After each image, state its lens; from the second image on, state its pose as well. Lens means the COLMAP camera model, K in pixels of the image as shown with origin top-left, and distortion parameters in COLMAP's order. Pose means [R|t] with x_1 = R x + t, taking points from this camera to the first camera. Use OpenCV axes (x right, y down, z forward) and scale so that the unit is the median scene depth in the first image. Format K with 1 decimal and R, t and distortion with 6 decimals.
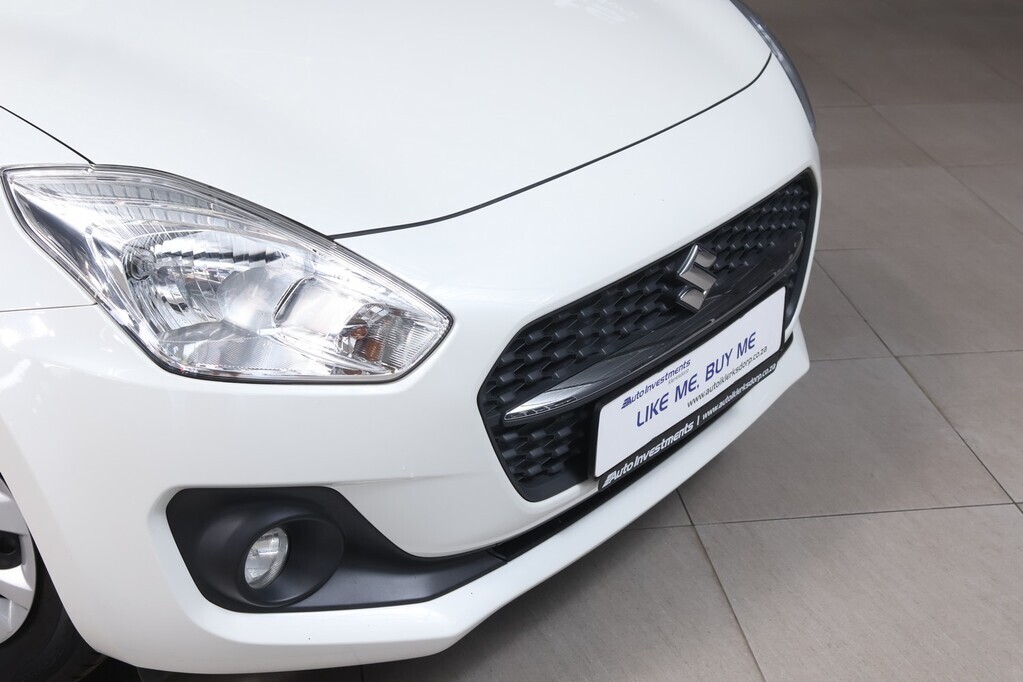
lens RADIAL K [[1540.2, 0, 511.5], [0, 1540.2, 341.0], [0, 0, 1]] dist [0.012679, -0.014734]
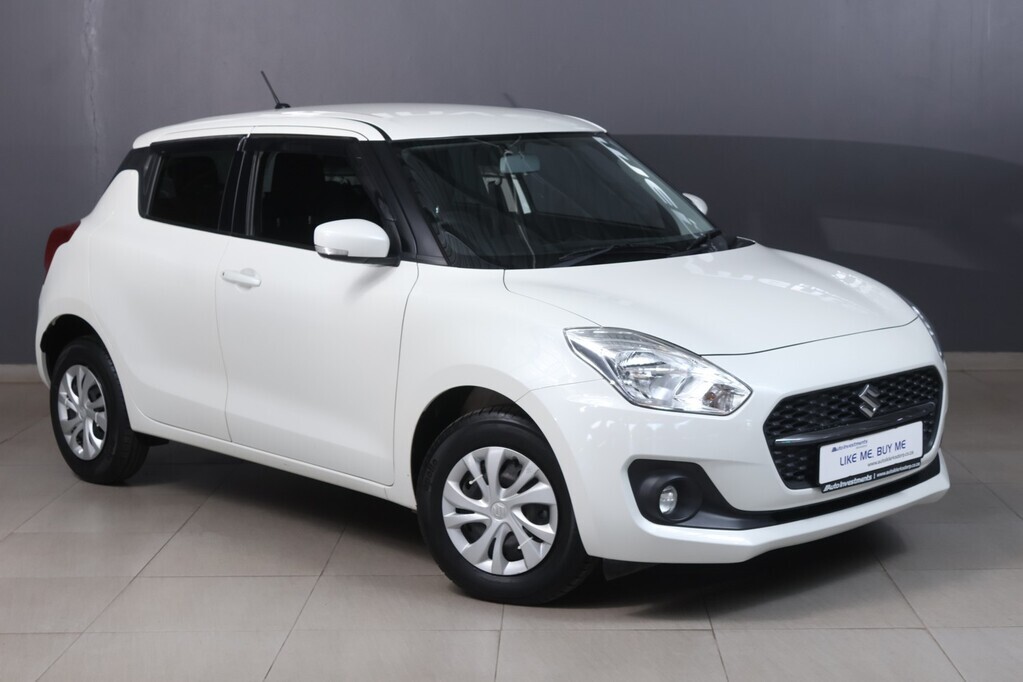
lens RADIAL K [[1736.2, 0, 511.5], [0, 1736.2, 341.0], [0, 0, 1]] dist [0.026596, -0.027883]
pose [[0.985859, -0.012675, -0.167097, 0.039215], [-0.038851, 0.952679, -0.301484, 0.645930], [0.163011, 0.303713, 0.938715, -1.389148]]
